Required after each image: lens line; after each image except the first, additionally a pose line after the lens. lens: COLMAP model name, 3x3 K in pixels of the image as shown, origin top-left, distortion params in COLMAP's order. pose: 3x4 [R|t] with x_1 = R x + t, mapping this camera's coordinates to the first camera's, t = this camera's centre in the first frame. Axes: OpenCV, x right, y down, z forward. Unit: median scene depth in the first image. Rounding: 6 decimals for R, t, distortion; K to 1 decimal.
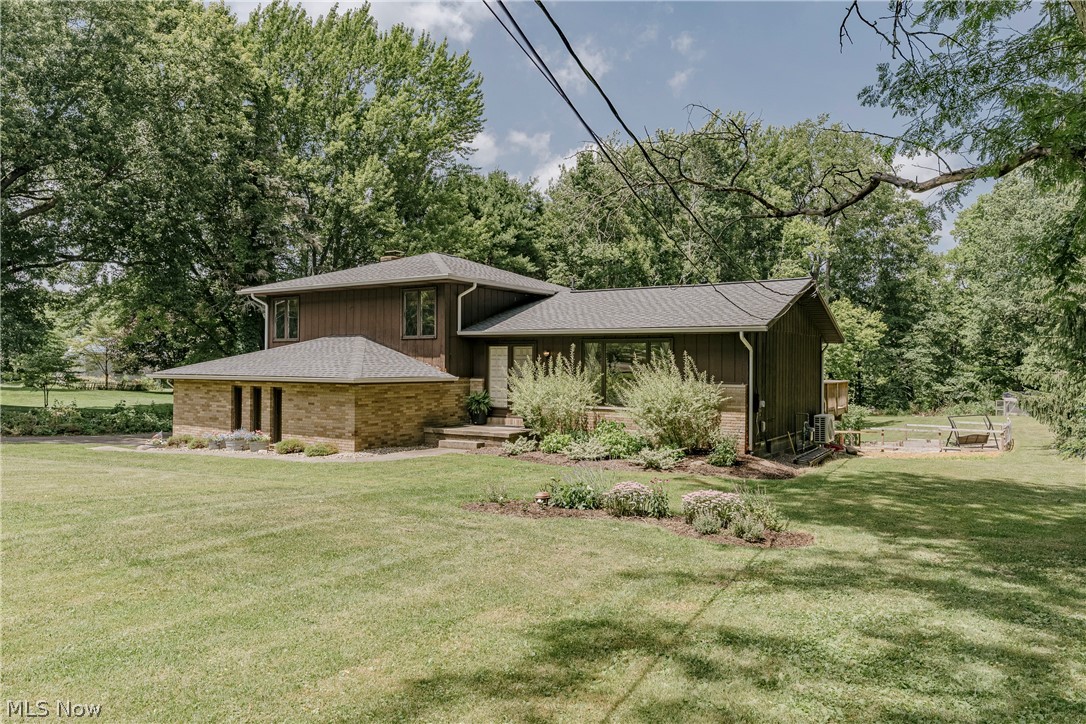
lens RADIAL K [[750.8, 0, 542.8], [0, 750.8, 360.8], [0, 0, 1]] dist [0.003823, 0.002332]
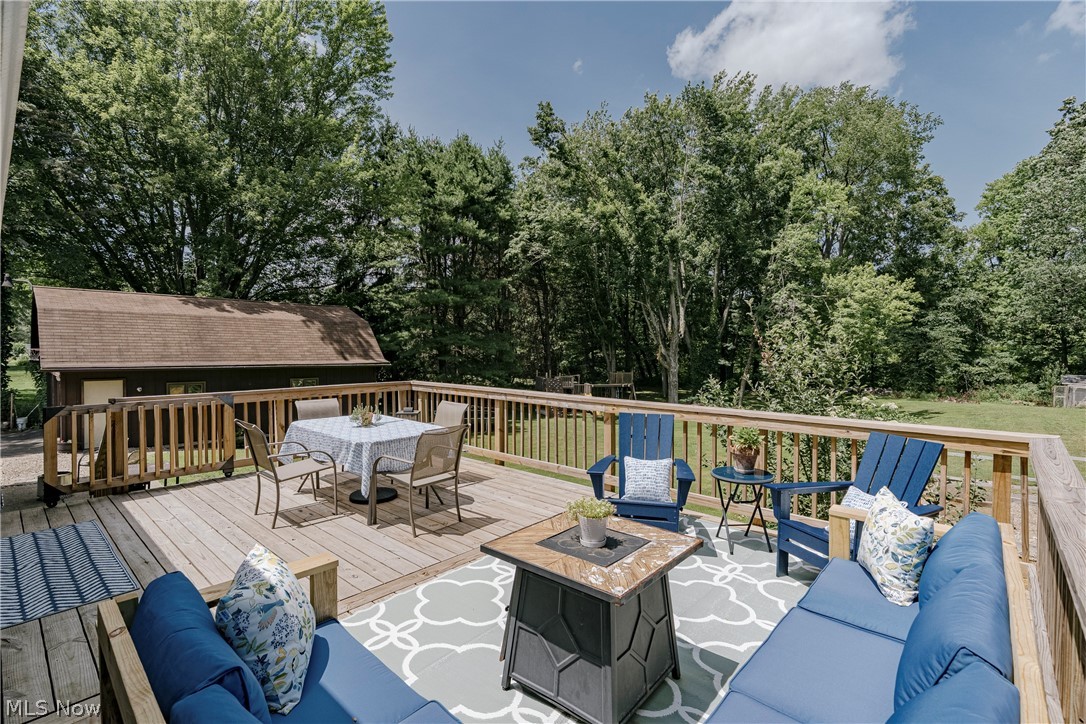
lens RADIAL K [[498.2, 0, 542.6], [0, 498.2, 362.1], [0, 0, 1]] dist [-0.001925, -0.000570]
pose [[0.987330, 0.002002, -0.158666, 0.107639], [0.004148, 0.999253, 0.038420, 0.001856], [0.158625, -0.038592, 0.986584, 0.315818]]
